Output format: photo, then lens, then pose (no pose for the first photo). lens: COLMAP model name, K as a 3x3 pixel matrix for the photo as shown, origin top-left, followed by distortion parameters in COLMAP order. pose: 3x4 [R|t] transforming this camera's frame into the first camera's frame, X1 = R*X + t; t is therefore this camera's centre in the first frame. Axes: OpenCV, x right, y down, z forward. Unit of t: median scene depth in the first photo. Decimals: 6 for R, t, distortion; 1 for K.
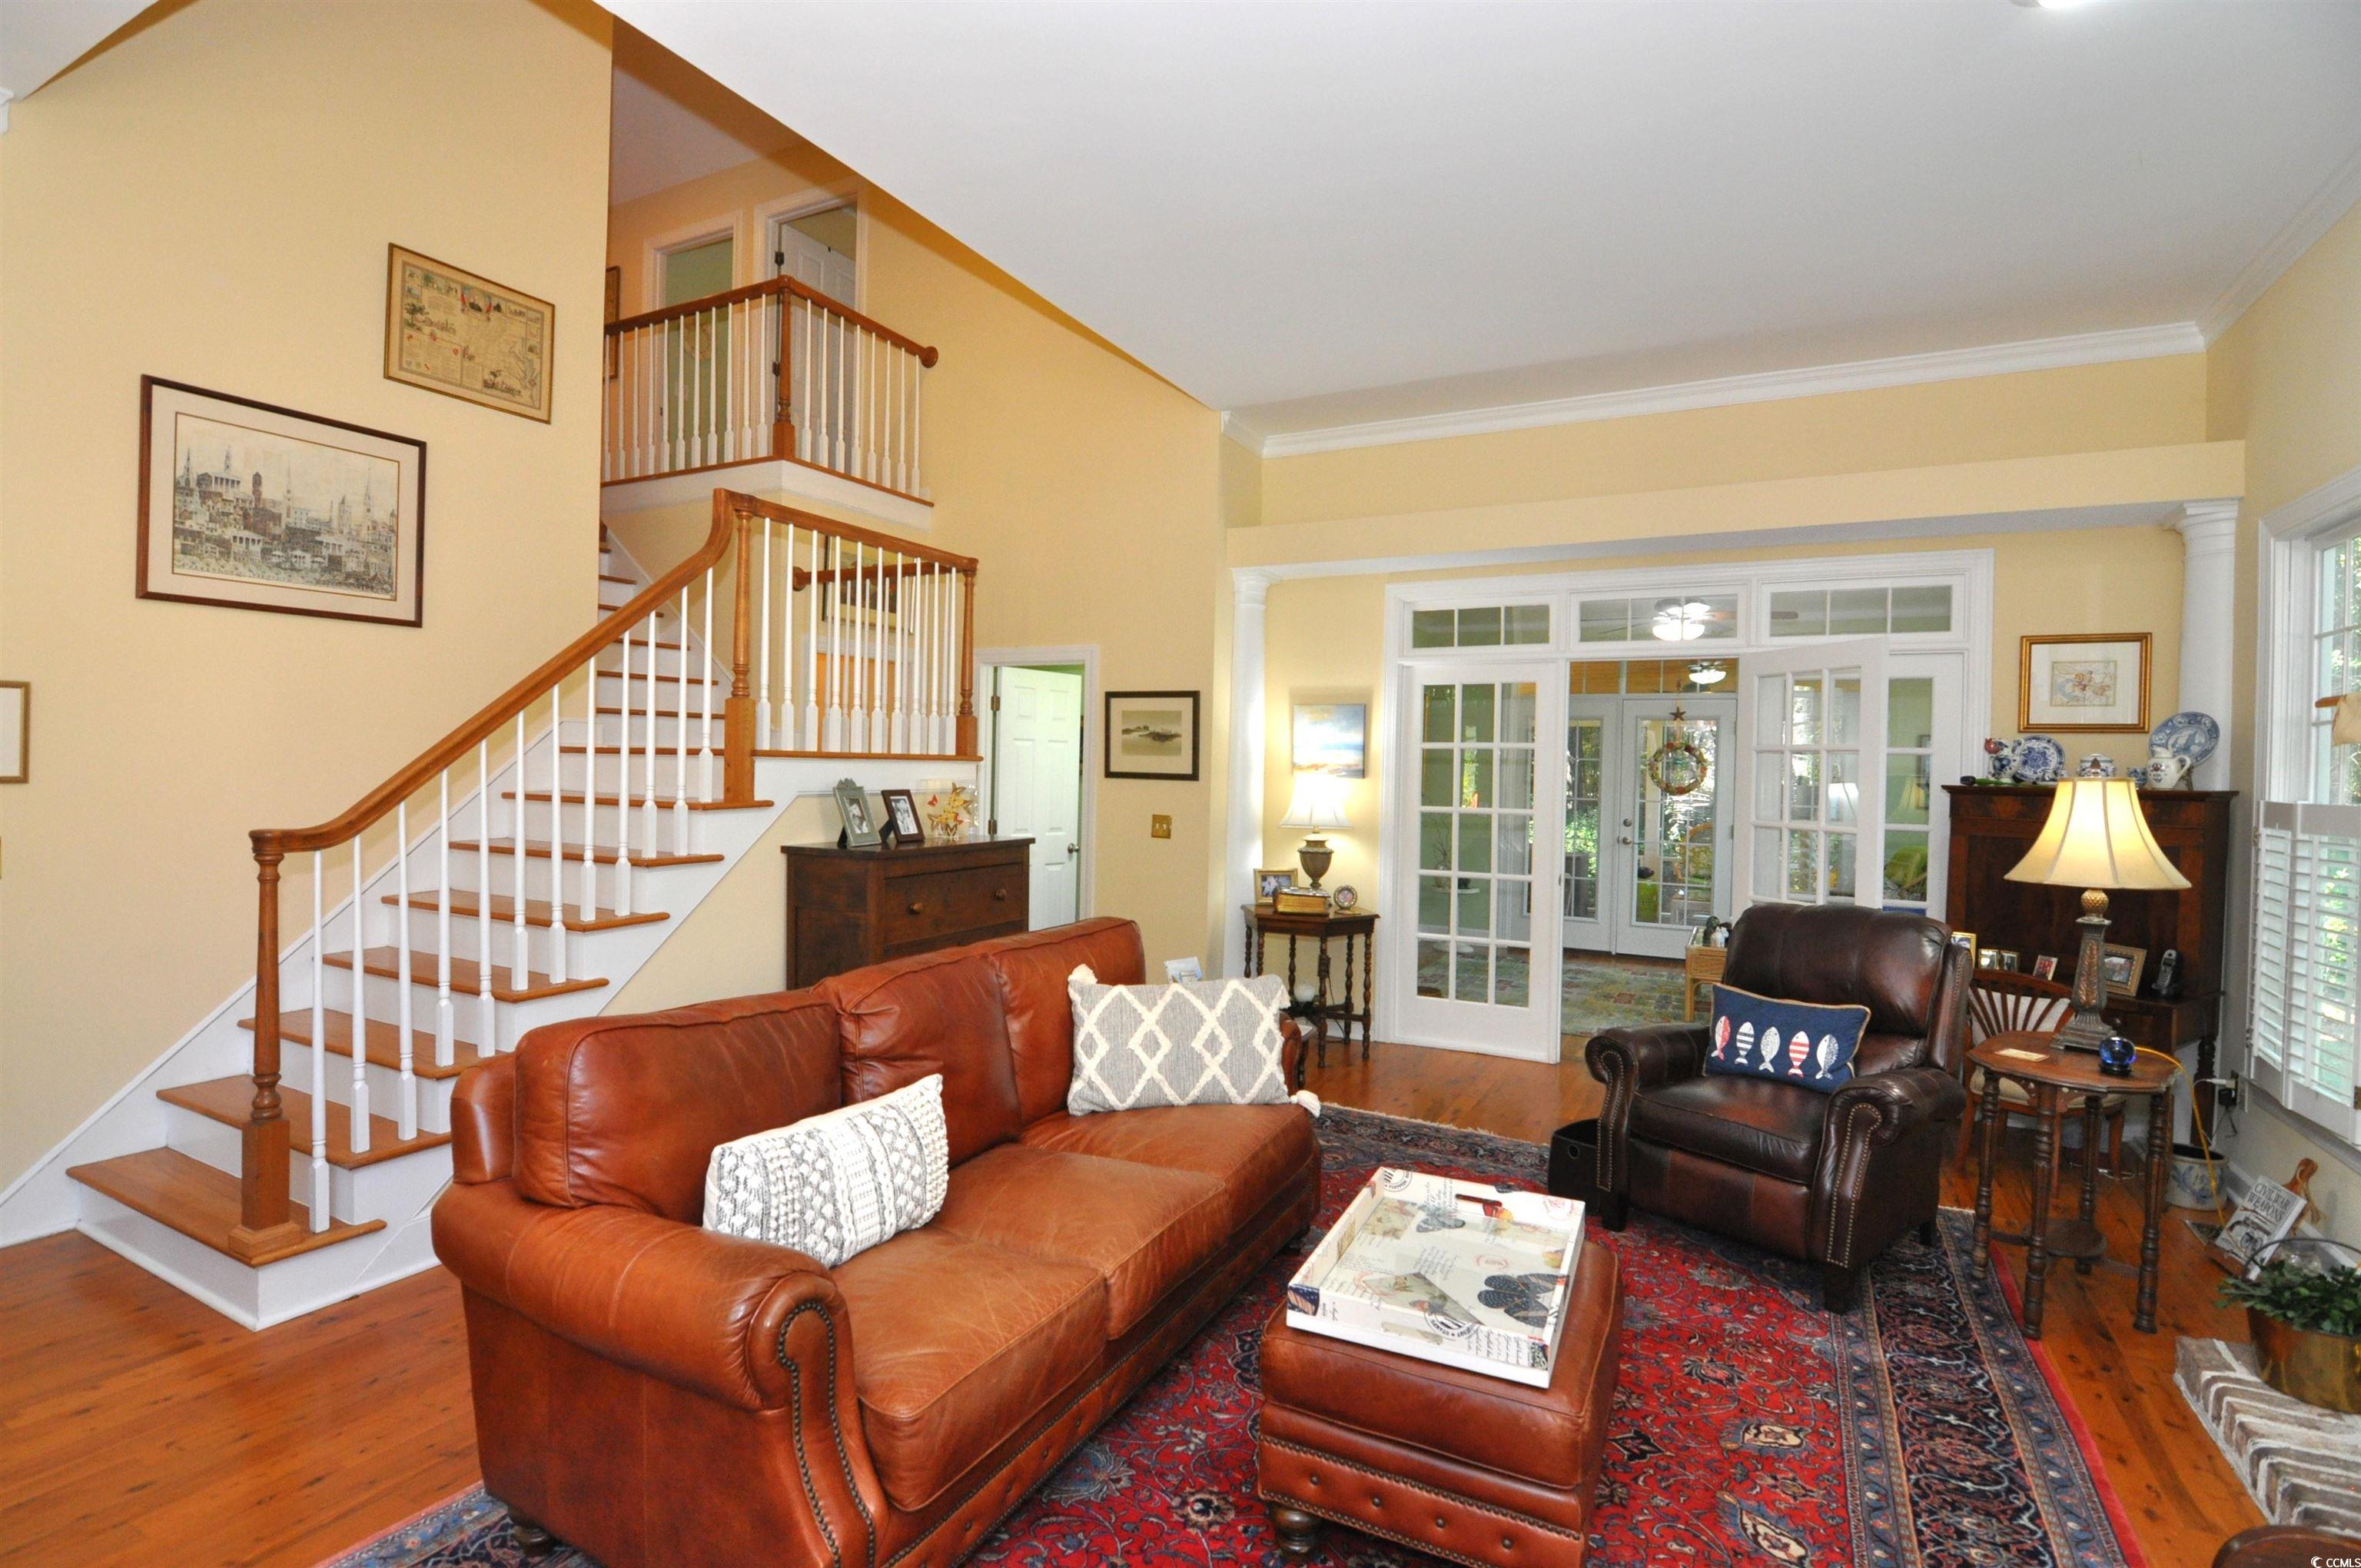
lens RADIAL K [[1132.1, 0, 1157.0], [0, 1132.1, 783.6], [0, 0, 1]] dist [0.001829, -0.015478]
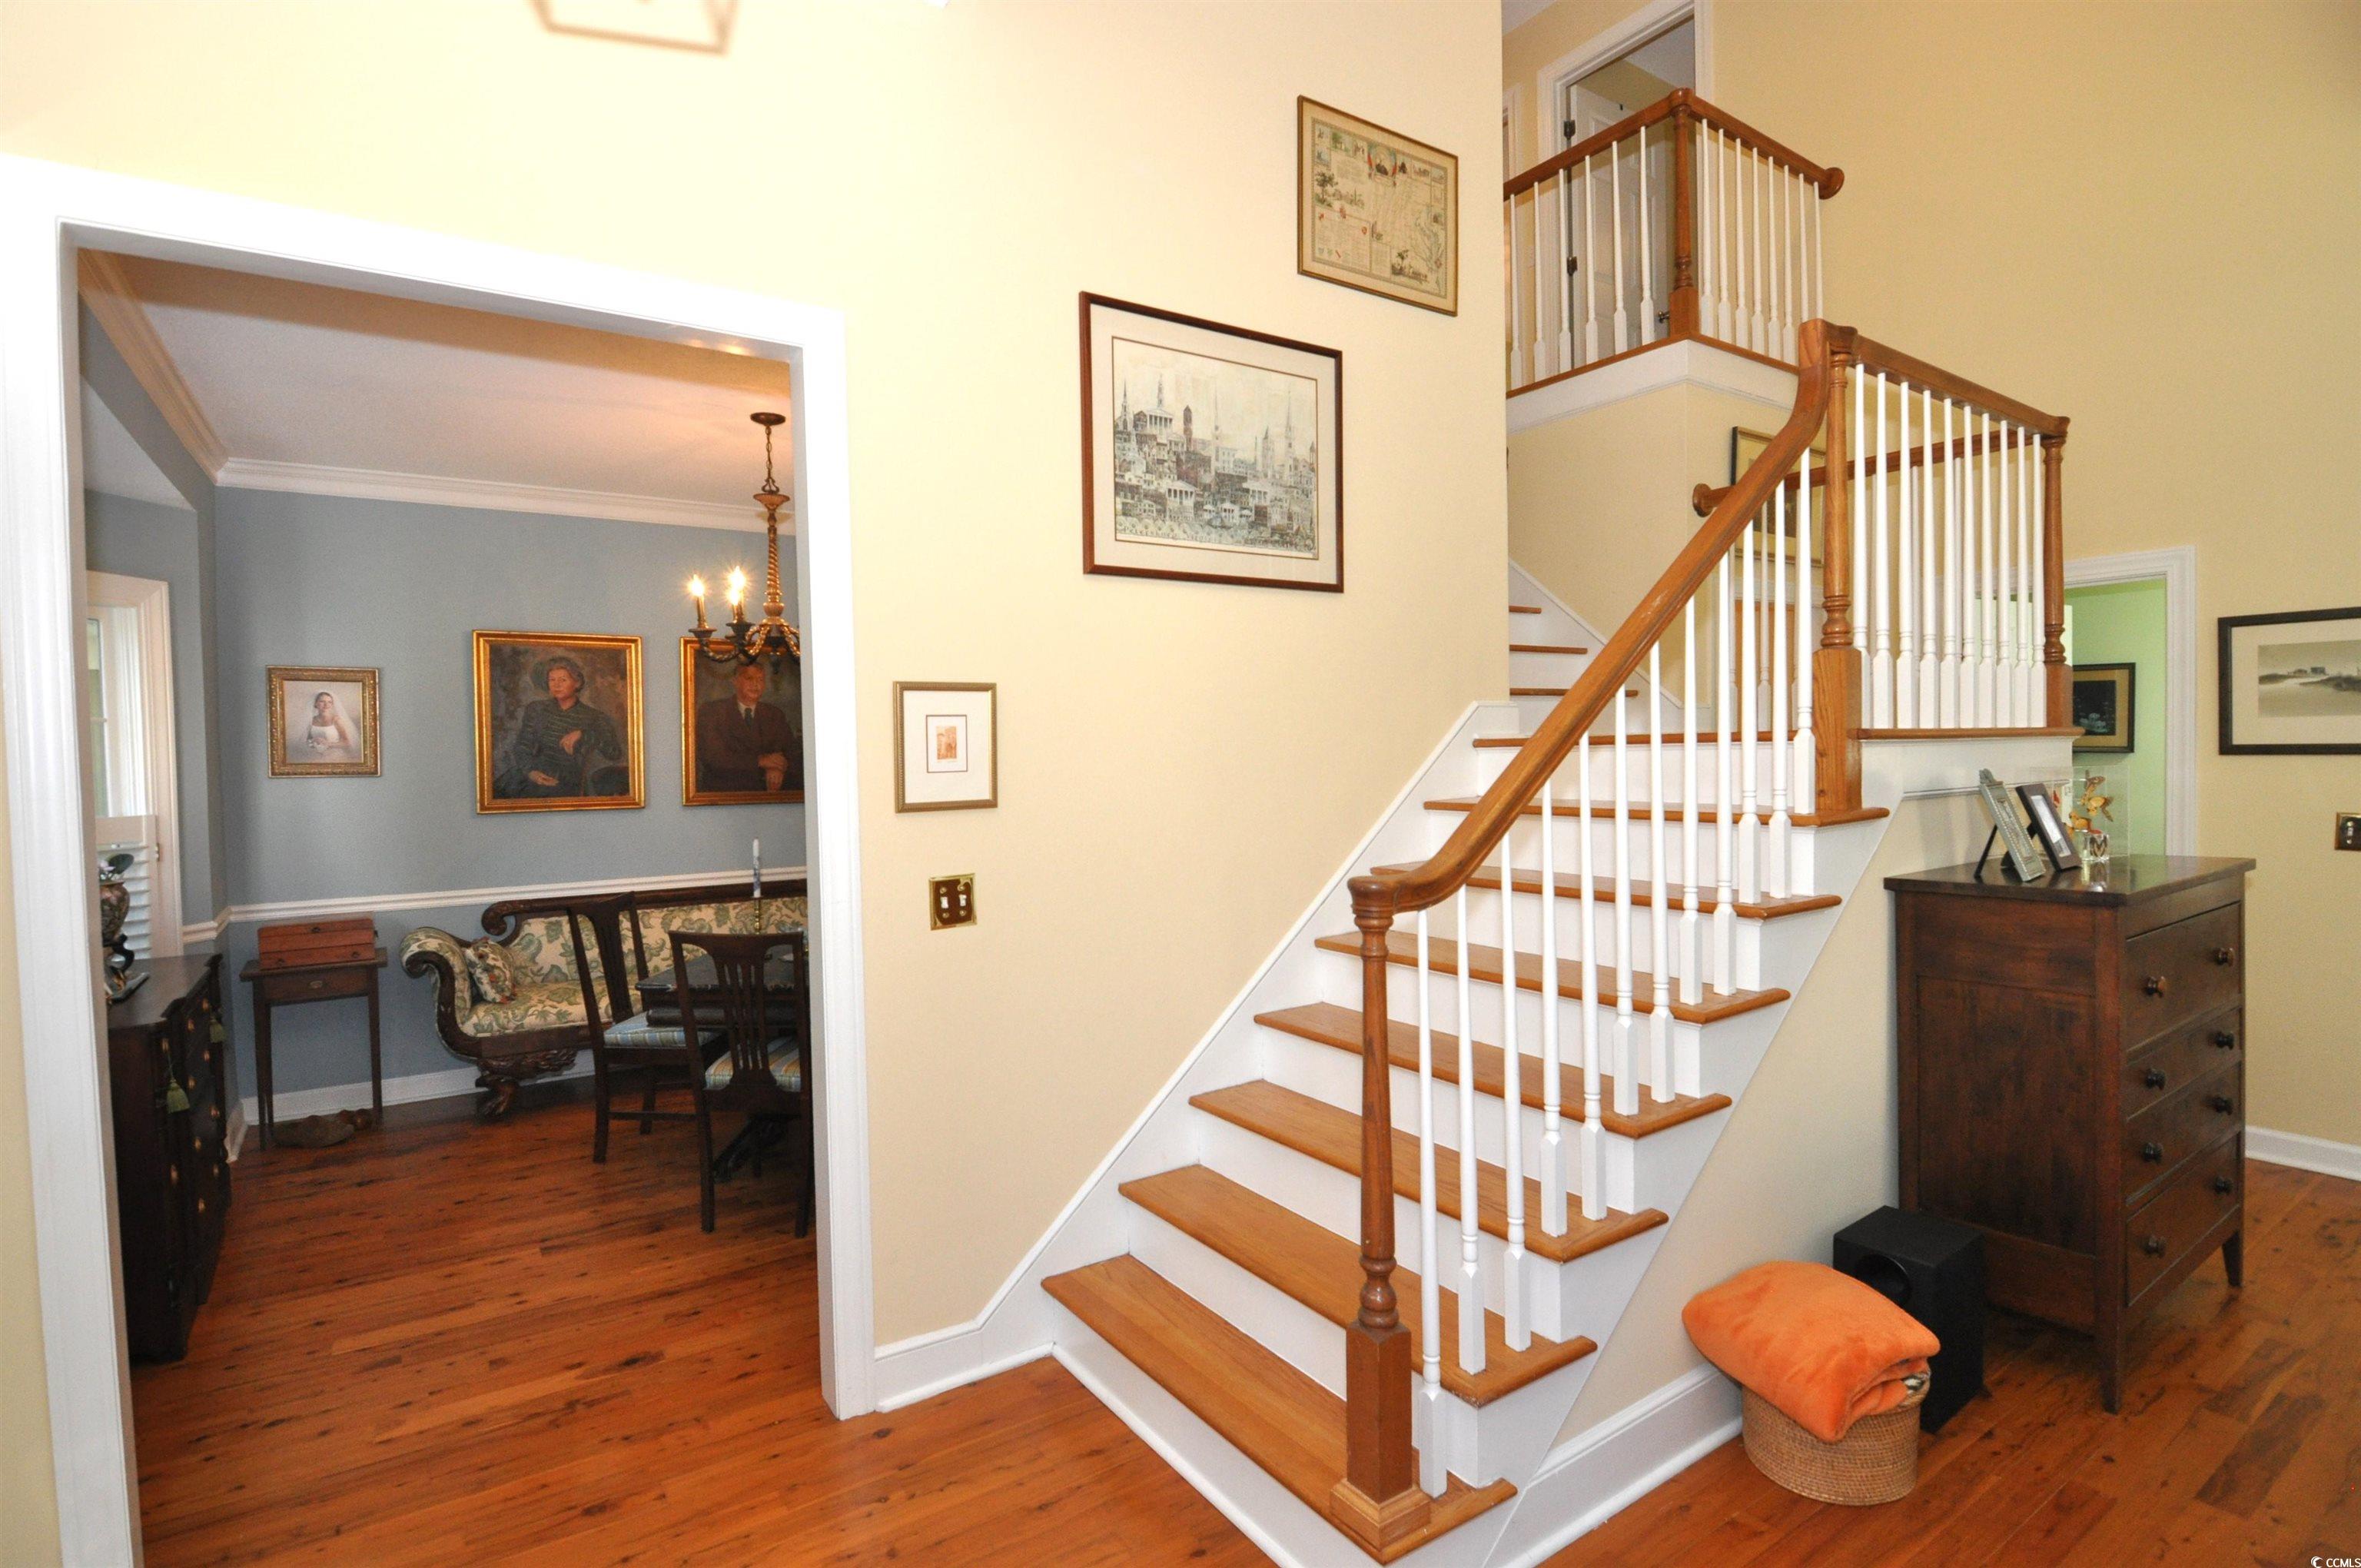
lens RADIAL K [[1132.1, 0, 1157.0], [0, 1132.1, 783.6], [0, 0, 1]] dist [0.001829, -0.015478]
pose [[0.883981, -0.027302, -0.466724, -0.415326], [0.031060, 0.999517, 0.000361, -0.011797], [0.466489, -0.014815, 0.884403, 0.258564]]
